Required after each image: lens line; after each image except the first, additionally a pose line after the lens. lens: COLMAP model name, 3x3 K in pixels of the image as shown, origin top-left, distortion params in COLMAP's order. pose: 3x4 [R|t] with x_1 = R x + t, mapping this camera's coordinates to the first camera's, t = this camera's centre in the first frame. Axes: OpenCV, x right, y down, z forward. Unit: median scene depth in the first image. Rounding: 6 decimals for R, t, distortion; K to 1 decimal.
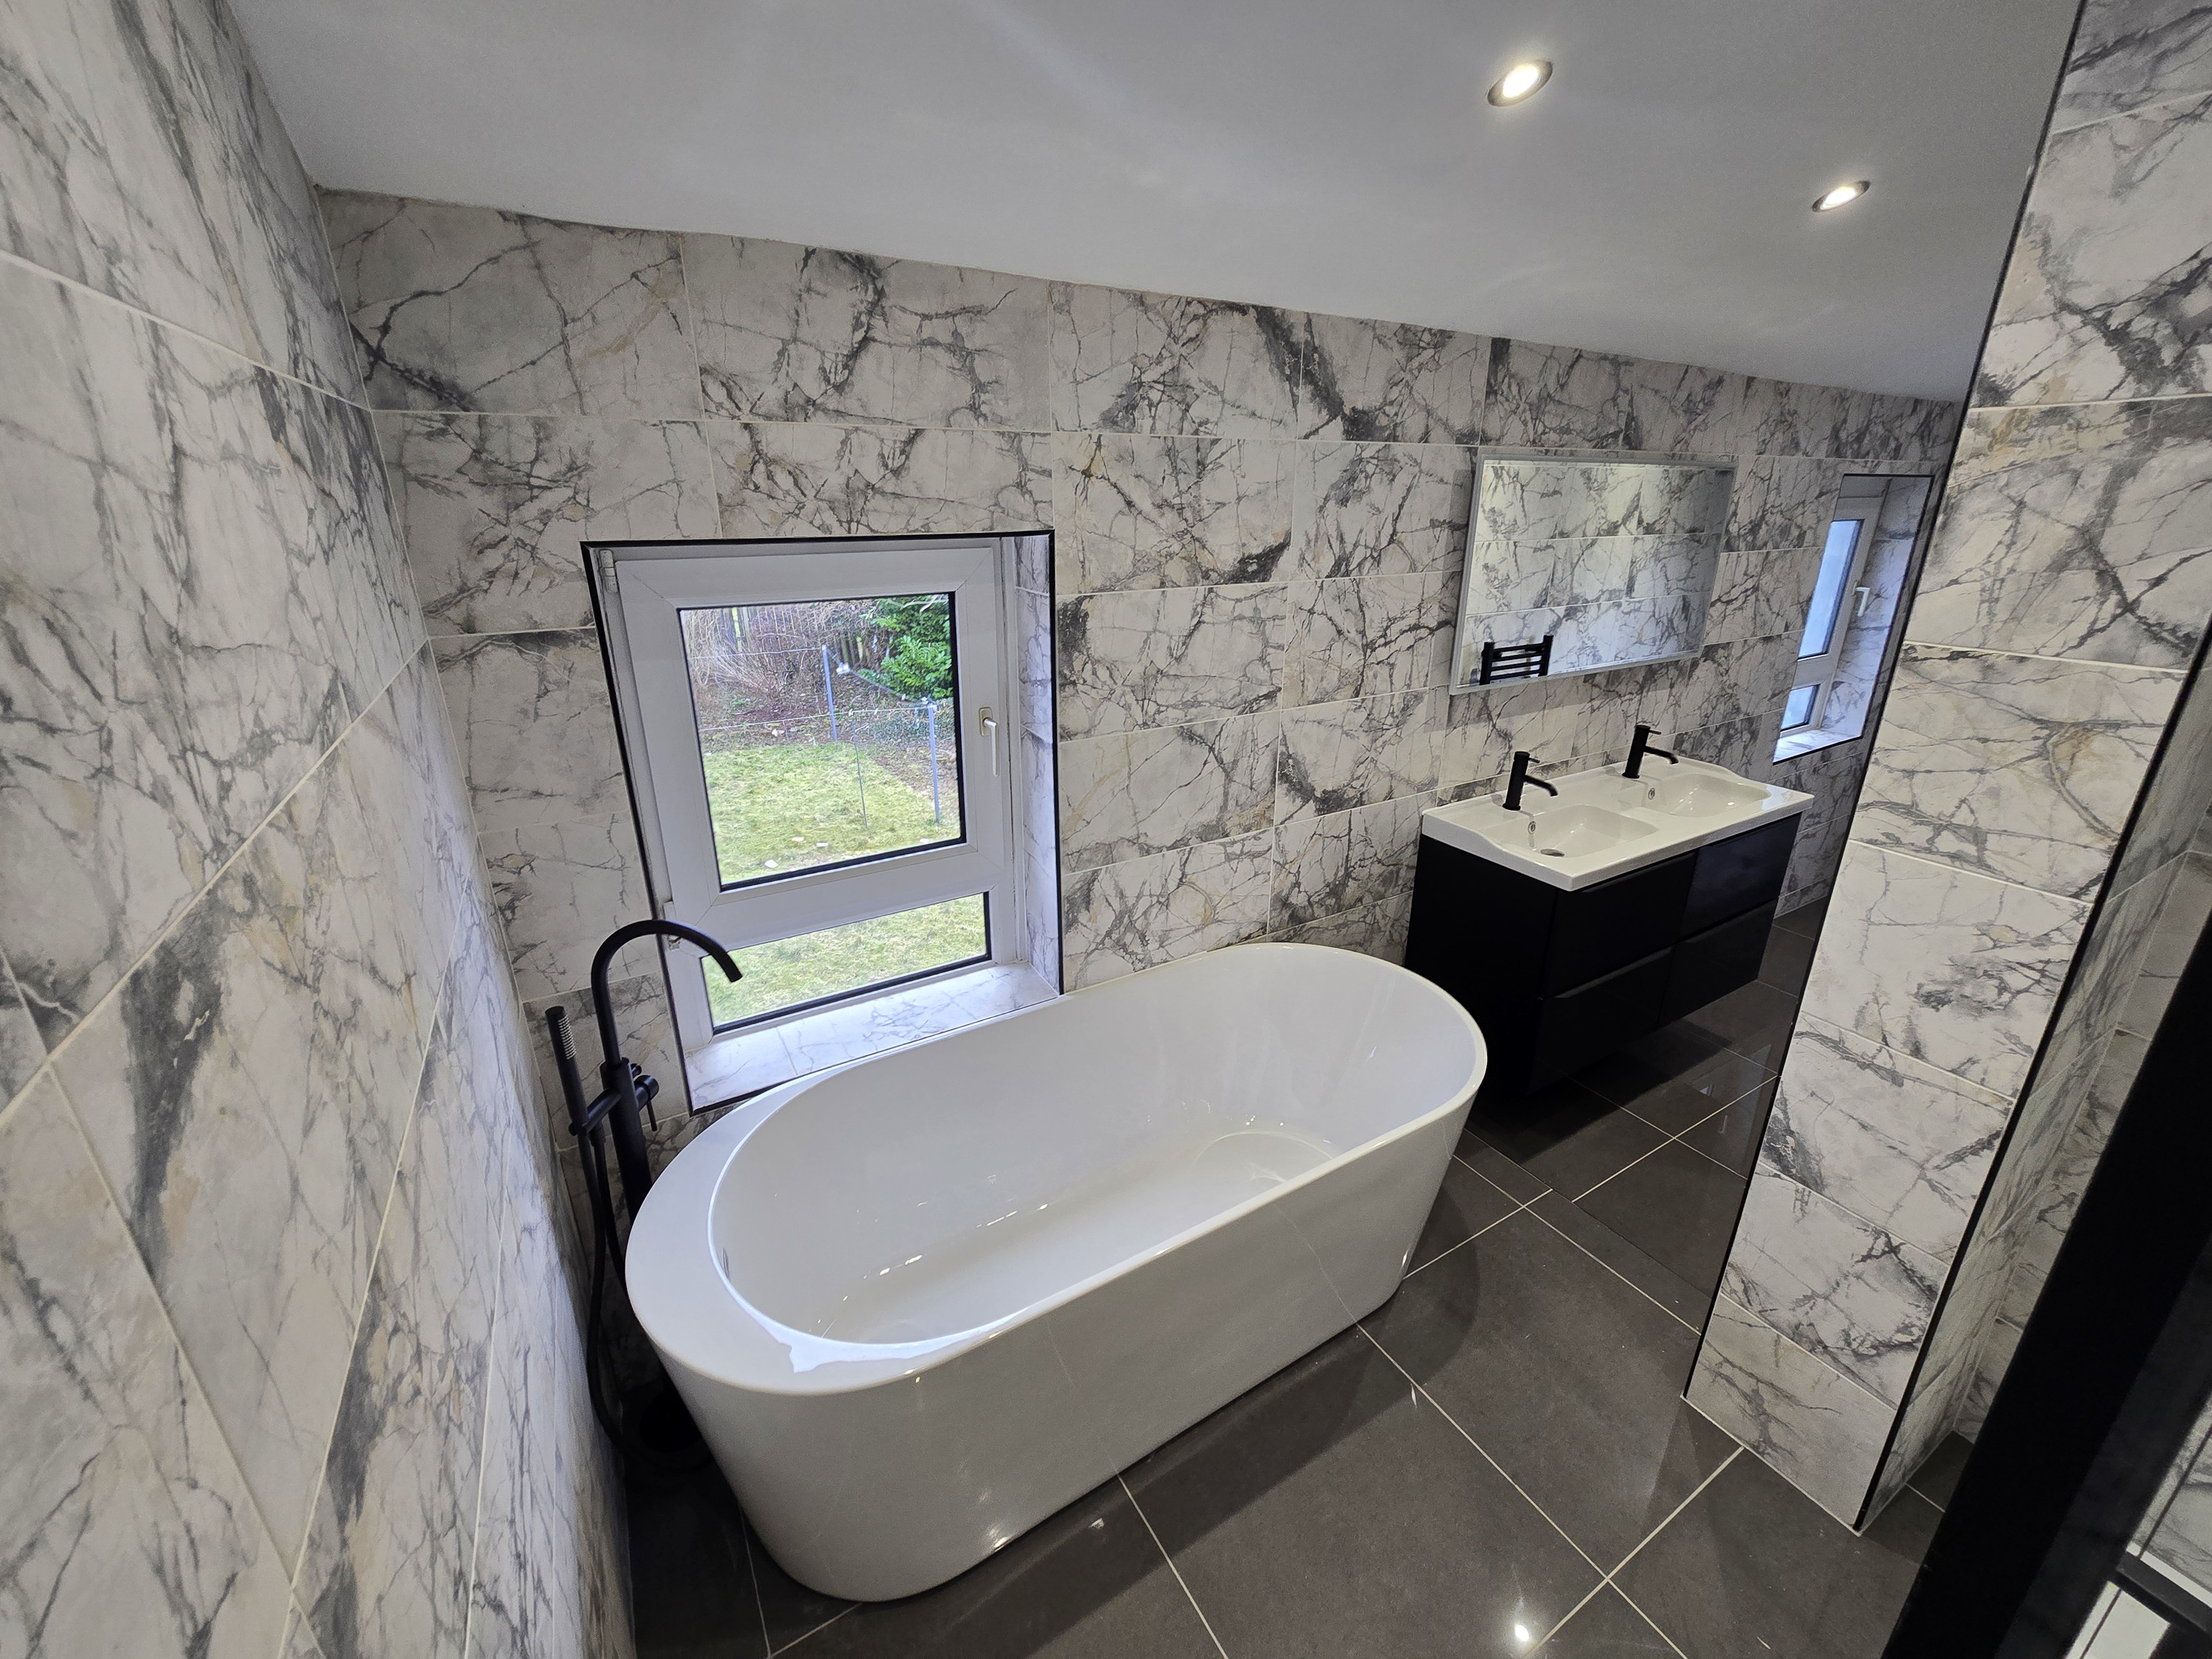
lens RADIAL K [[906.1, 0, 1112.0], [0, 906.1, 816.7], [0, 0, 1]] dist [-0.007599, 0.002072]
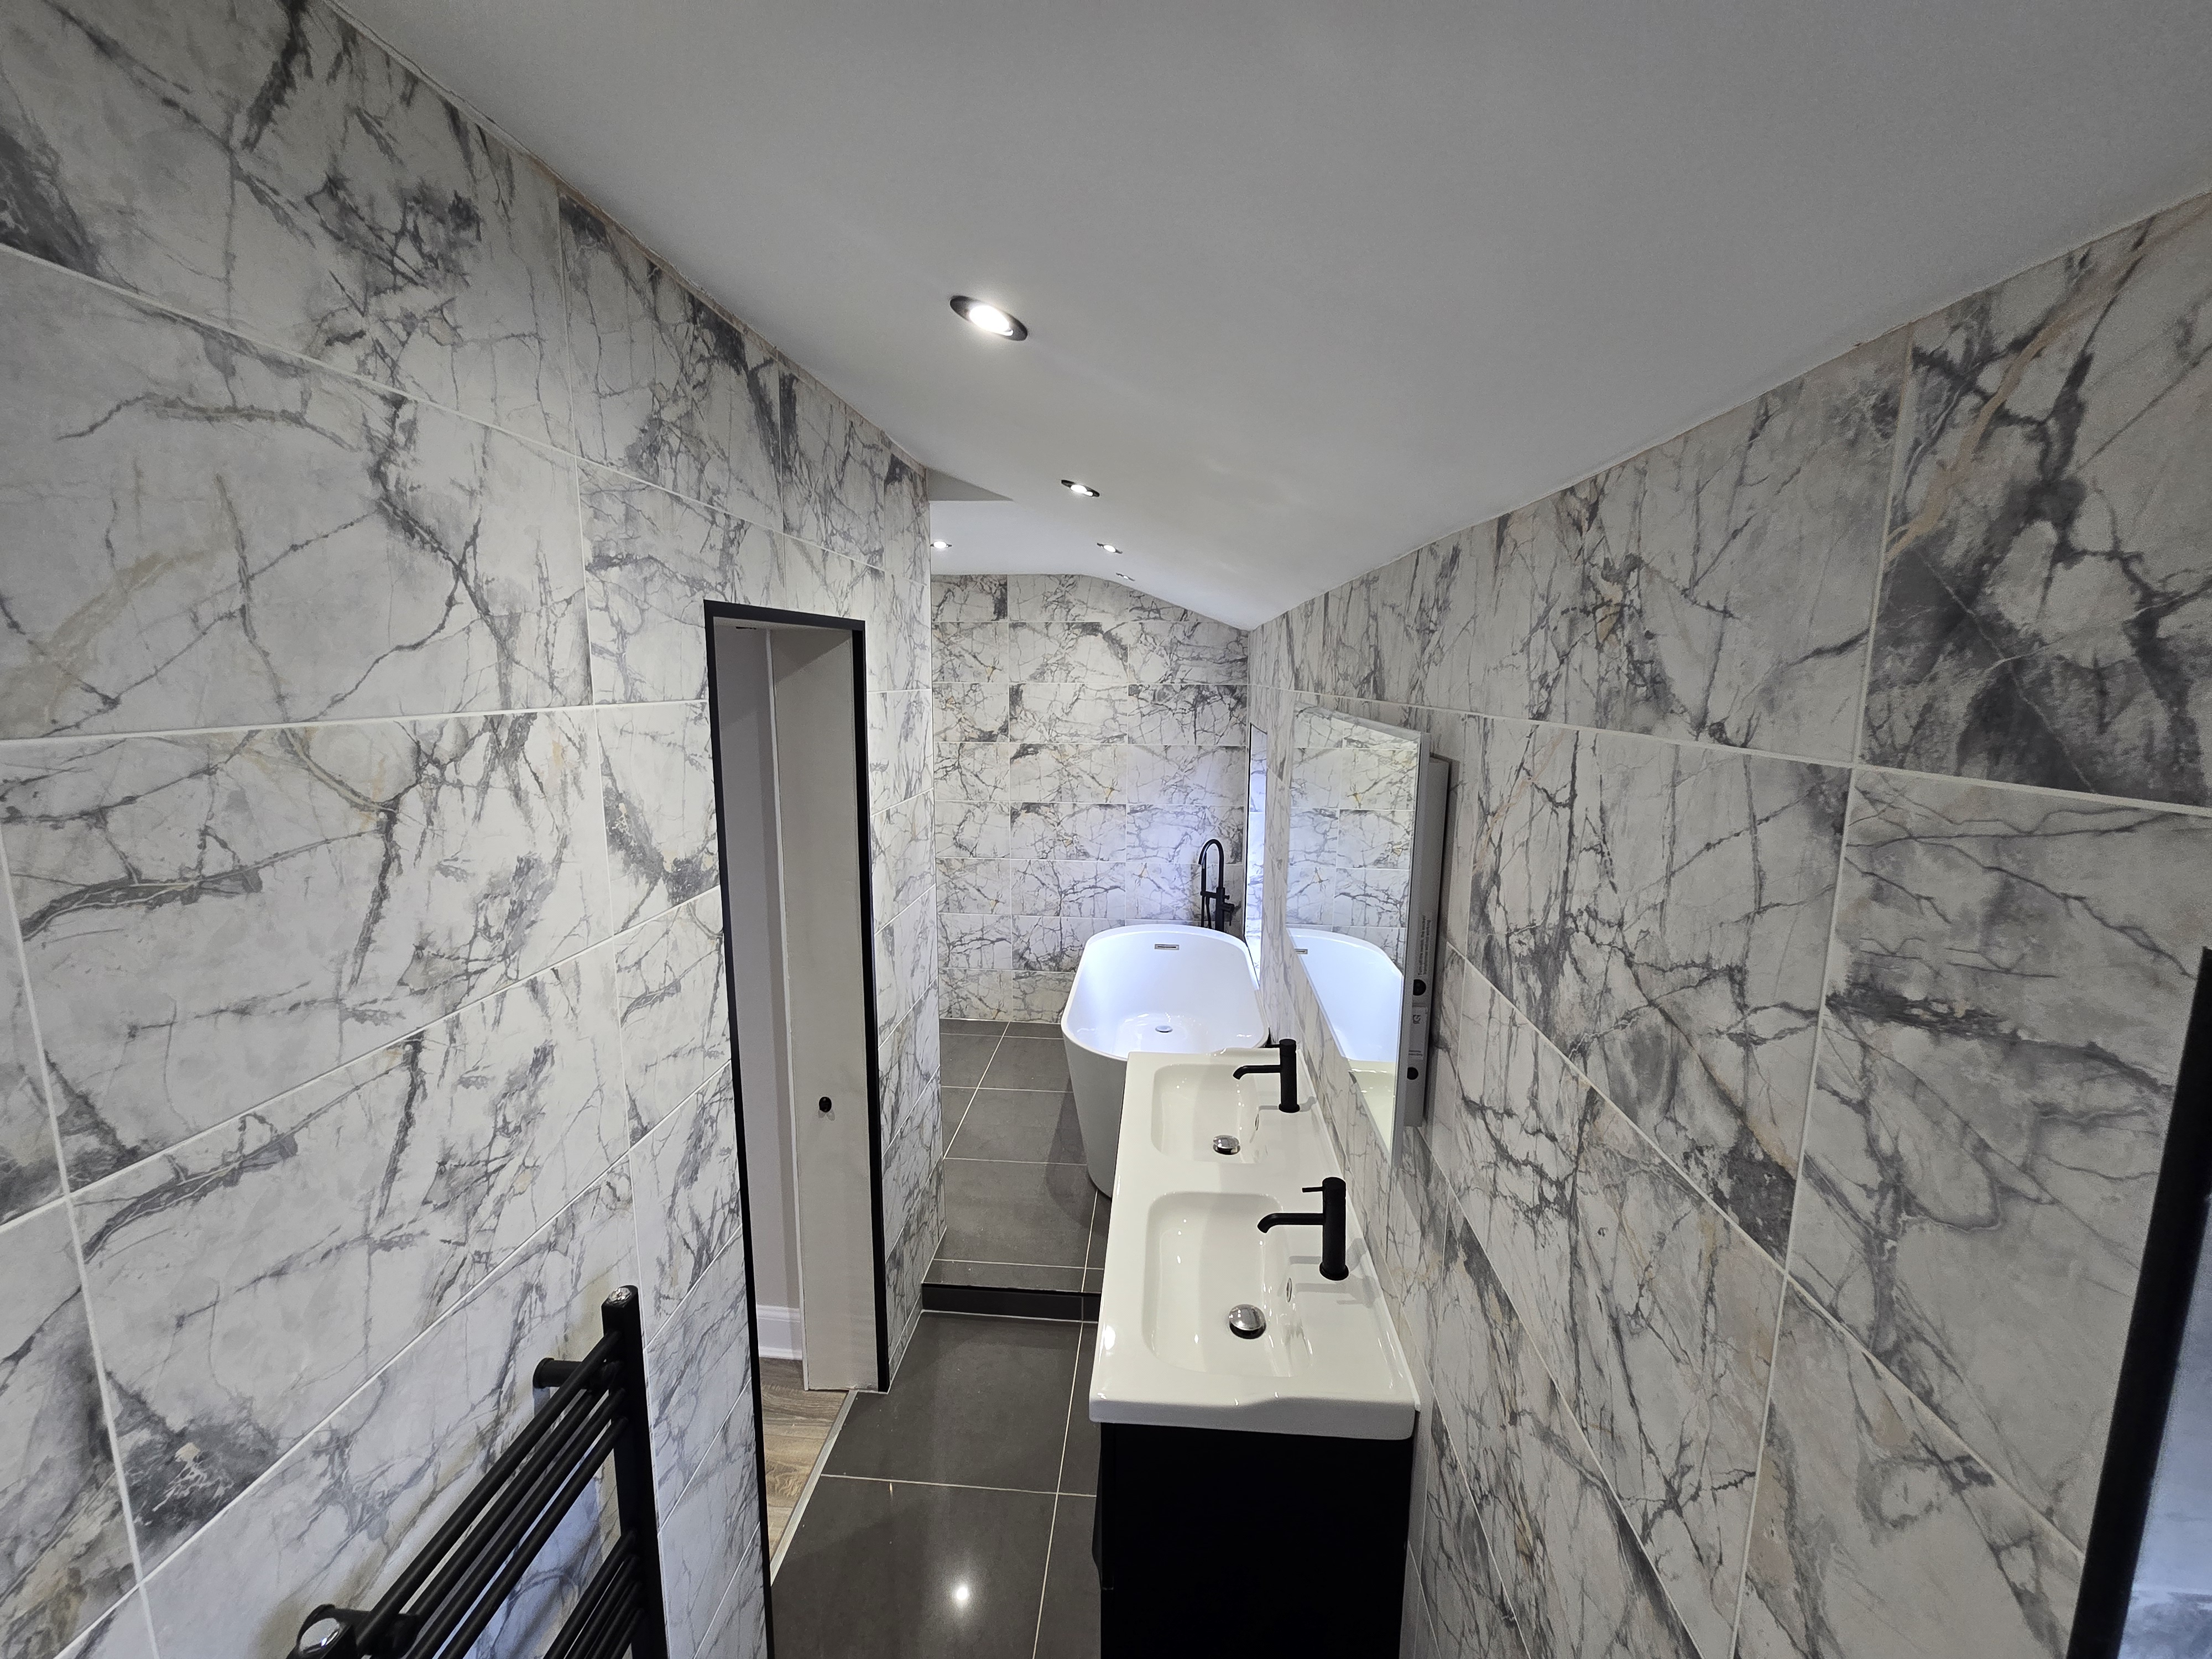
lens RADIAL K [[906.1, 0, 1106.9], [0, 906.1, 815.5], [0, 0, 1]] dist [-0.007599, 0.002072]
pose [[-0.569476, 0.127869, -0.812002, 1.379898], [-0.277503, 0.899929, 0.336334, -0.565917], [0.773750, 0.416867, -0.477003, 1.363285]]
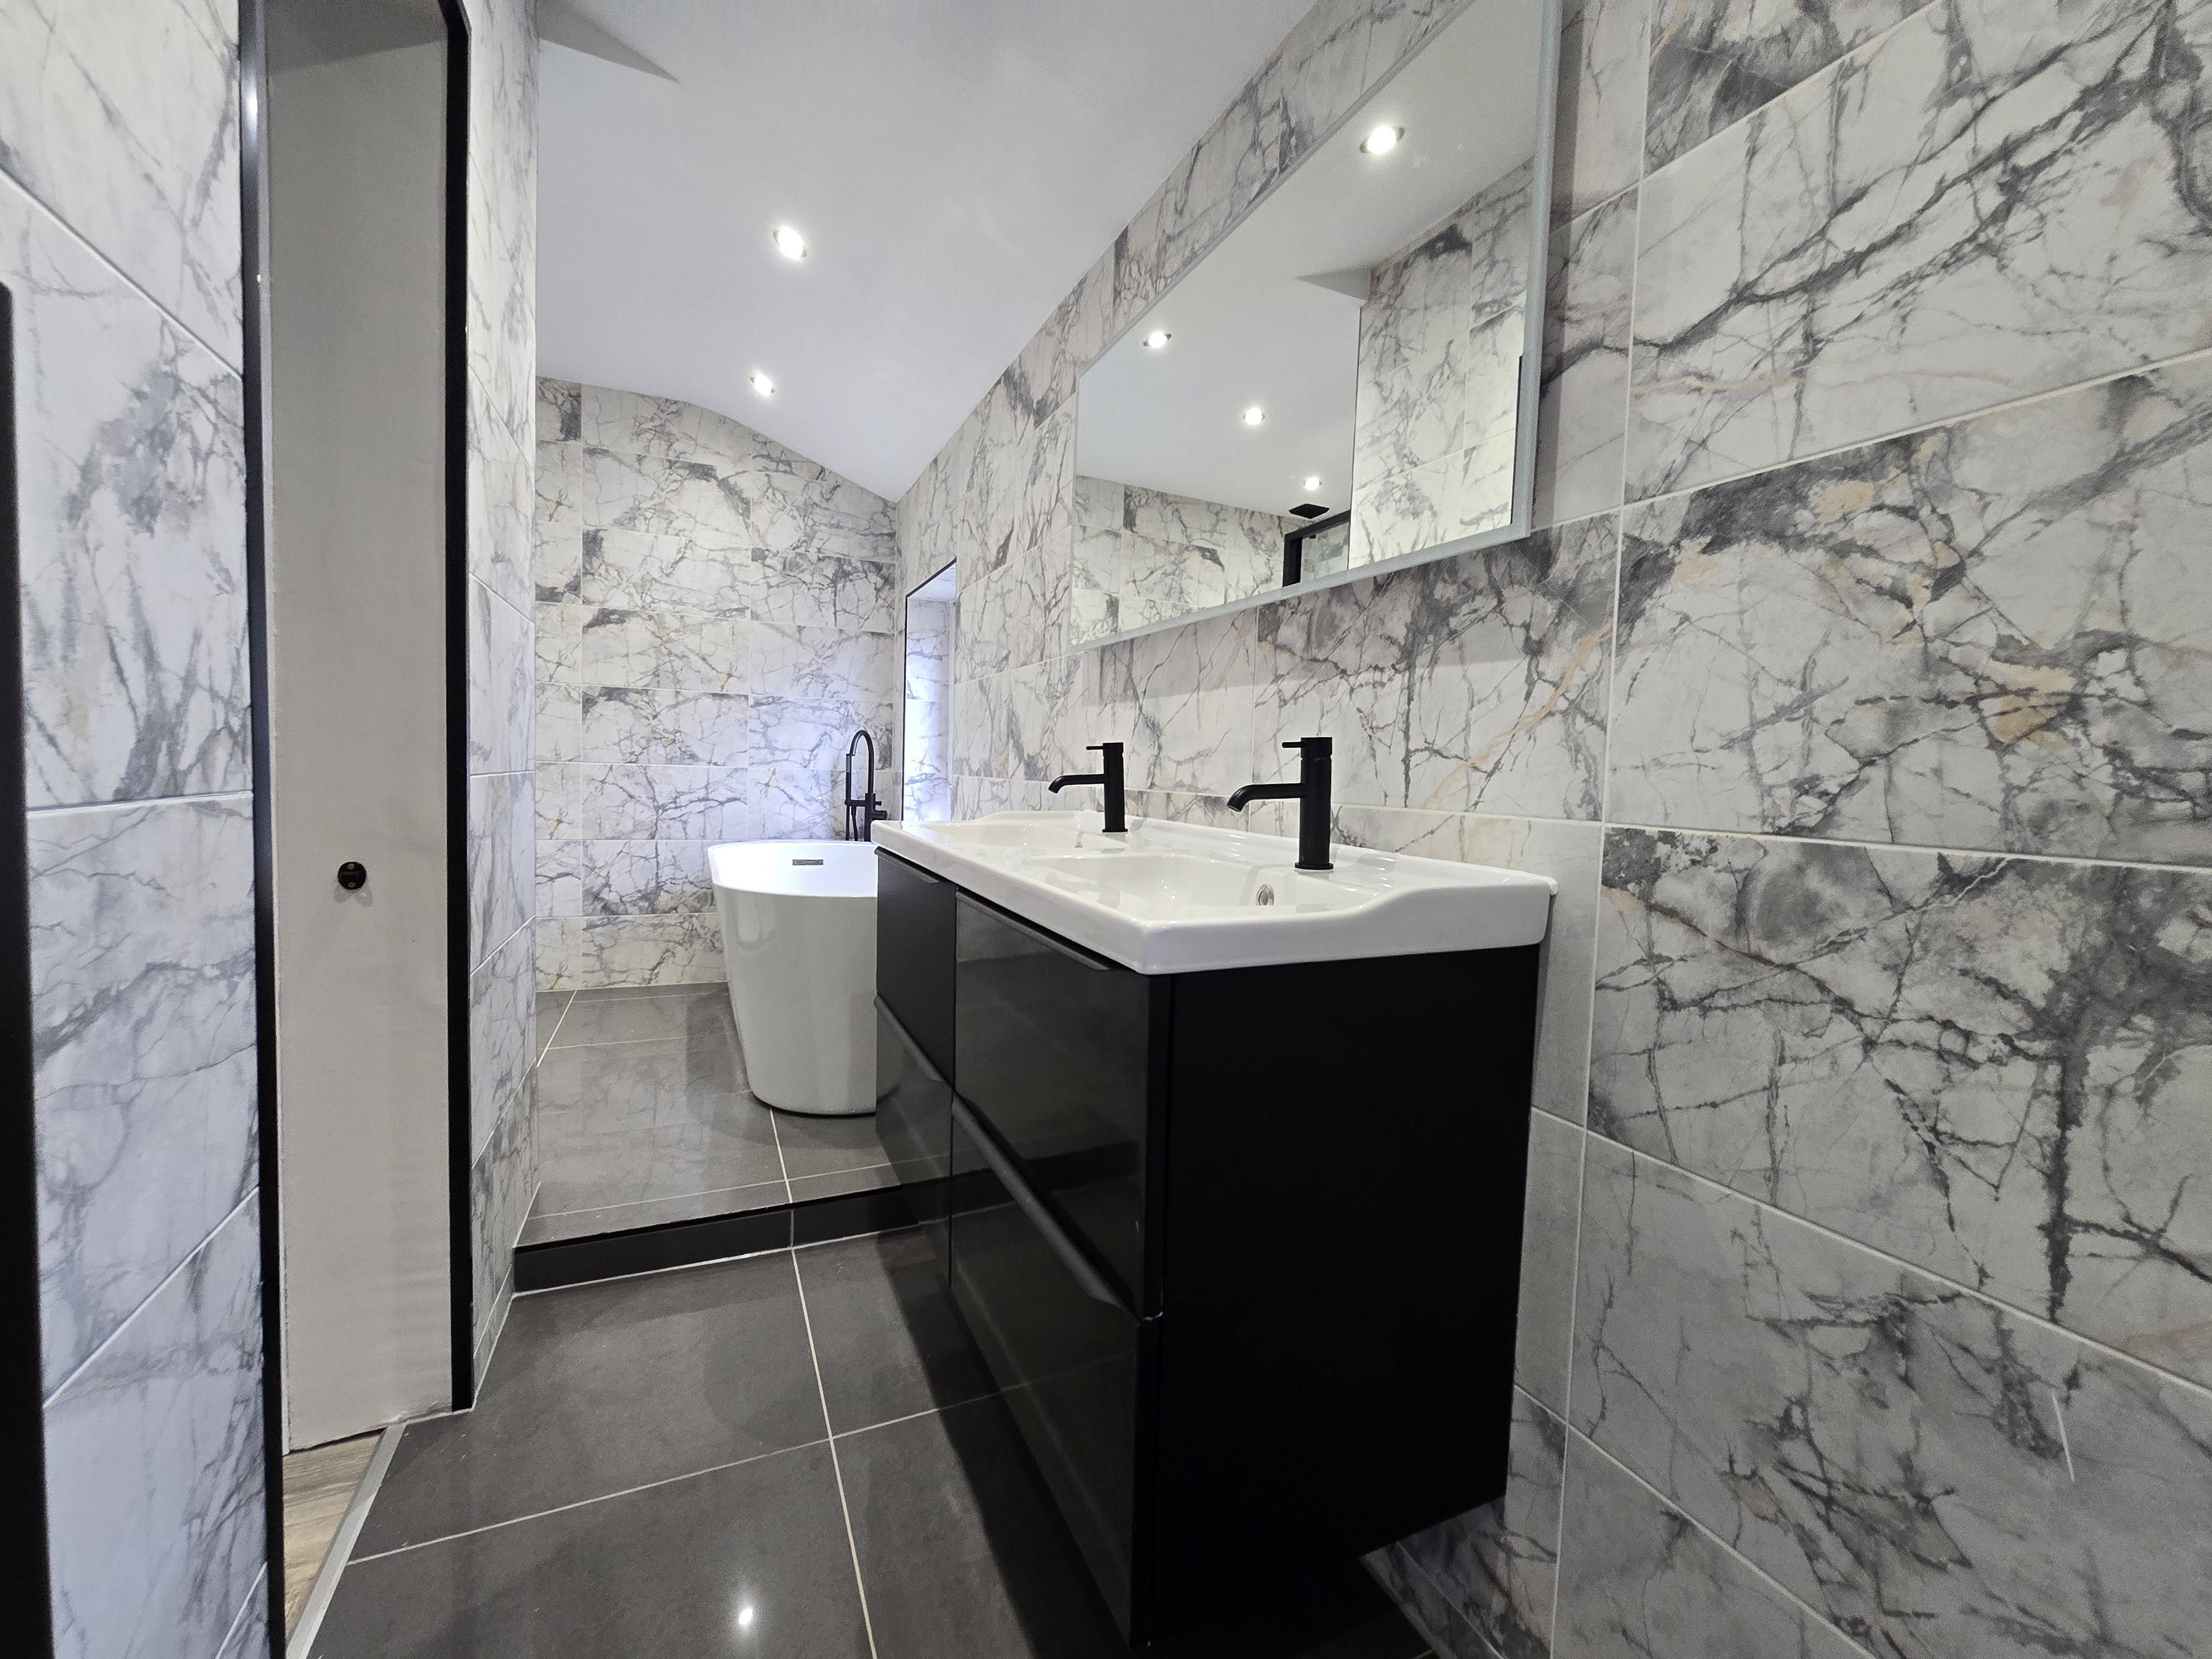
lens RADIAL K [[906.1, 0, 1110.9], [0, 906.1, 816.6], [0, 0, 1]] dist [-0.007599, 0.002072]
pose [[-0.101457, 0.054622, -0.993339, 1.282175], [-0.360539, 0.928595, 0.087886, -0.089541], [0.927210, 0.367054, -0.074519, 1.231982]]
